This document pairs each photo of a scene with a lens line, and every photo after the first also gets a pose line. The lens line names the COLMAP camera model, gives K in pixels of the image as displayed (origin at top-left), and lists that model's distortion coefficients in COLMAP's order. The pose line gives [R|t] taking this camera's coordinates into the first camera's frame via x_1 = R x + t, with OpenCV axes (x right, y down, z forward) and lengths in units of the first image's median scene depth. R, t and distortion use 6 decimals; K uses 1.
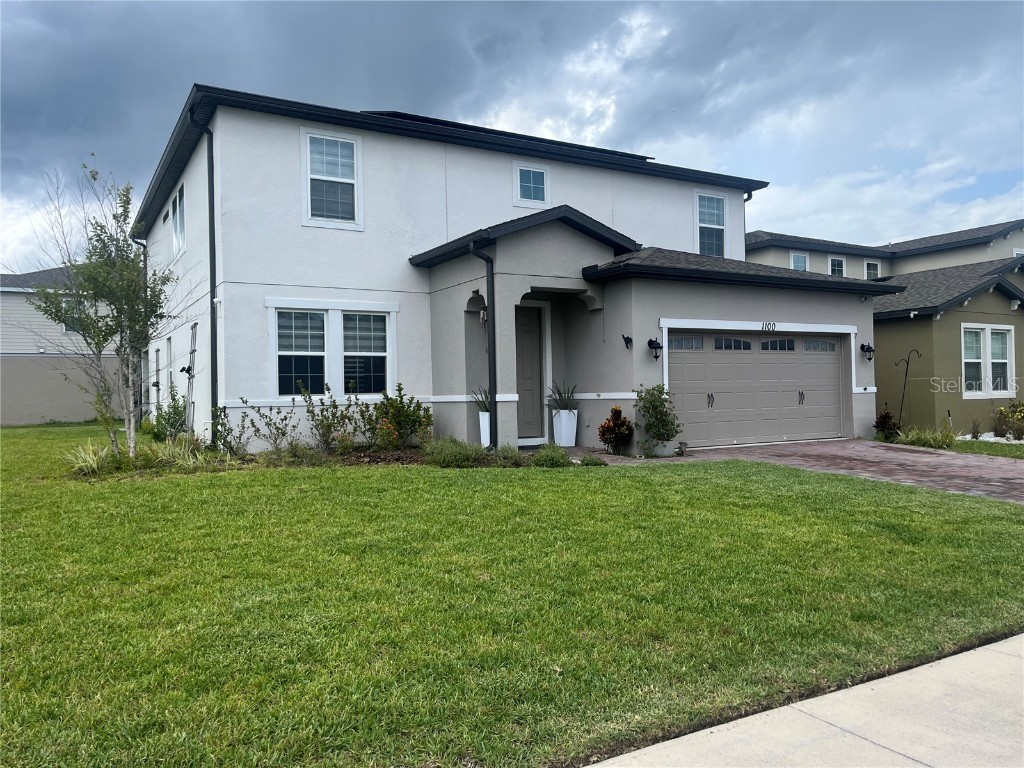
lens RADIAL K [[779.4, 0, 512.0], [0, 779.4, 384.0], [0, 0, 1]] dist [0.047456, -0.004715]
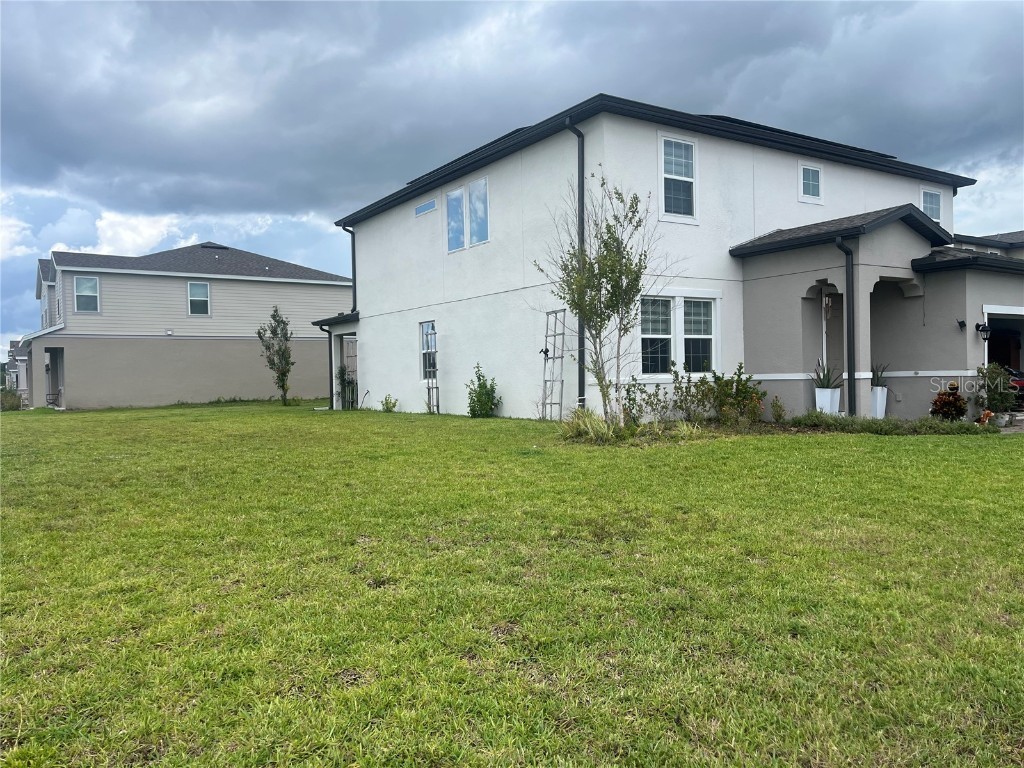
lens RADIAL K [[779.4, 0, 512.0], [0, 779.4, 384.0], [0, 0, 1]] dist [0.047456, -0.004715]
pose [[0.997438, -0.003711, 0.071441, -0.543899], [0.002107, 0.999744, 0.022517, 0.003418], [-0.071506, -0.022309, 0.997191, -0.091958]]
